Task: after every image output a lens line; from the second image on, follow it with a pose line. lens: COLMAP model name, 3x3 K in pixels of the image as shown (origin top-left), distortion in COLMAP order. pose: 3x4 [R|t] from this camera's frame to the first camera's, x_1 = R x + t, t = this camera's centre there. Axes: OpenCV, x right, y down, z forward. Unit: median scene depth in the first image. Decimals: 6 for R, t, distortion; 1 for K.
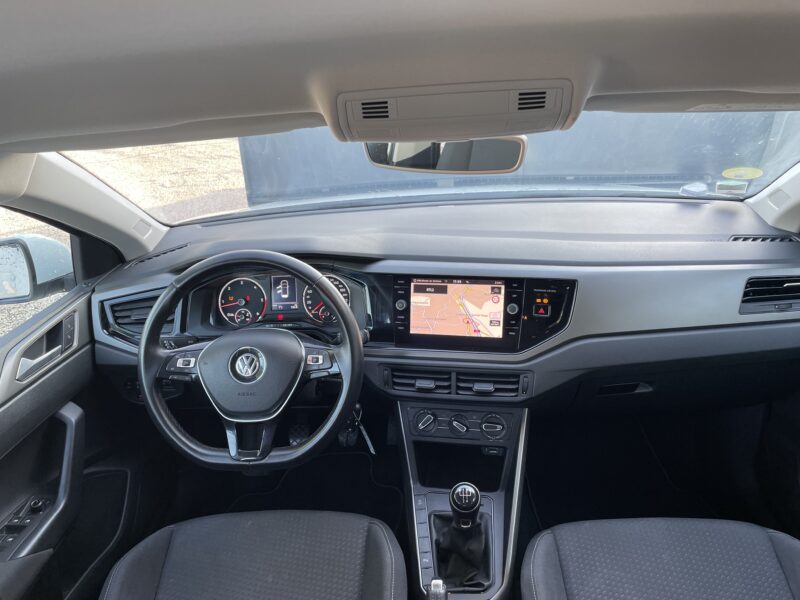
lens RADIAL K [[602.6, 0, 404.8], [0, 602.6, 299.2], [0, 0, 1]] dist [0.076814, -0.092257]
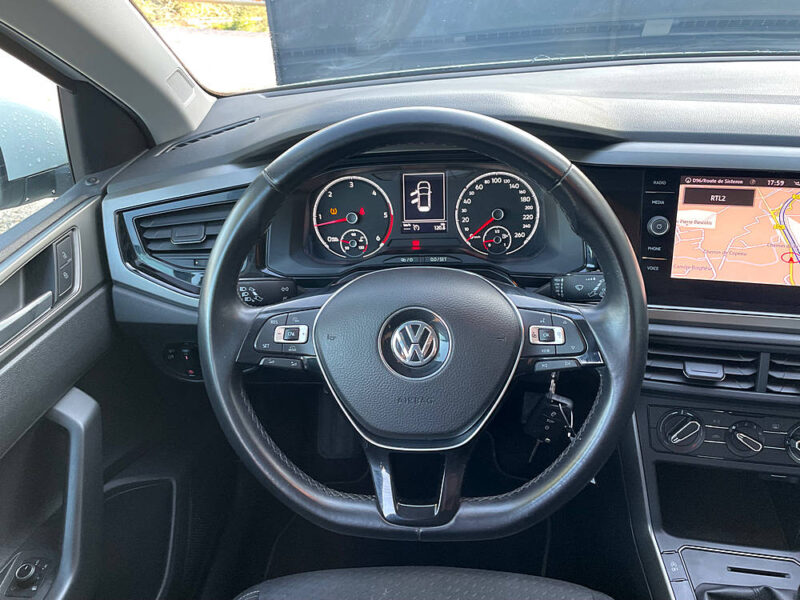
lens RADIAL K [[602.6, 0, 403.3], [0, 602.6, 299.4], [0, 0, 1]] dist [0.076814, -0.092257]
pose [[0.999752, 0.015916, -0.015596, -0.230872], [-0.013757, 0.991433, 0.129886, 0.006973], [0.017530, -0.129639, 0.991406, 0.447531]]
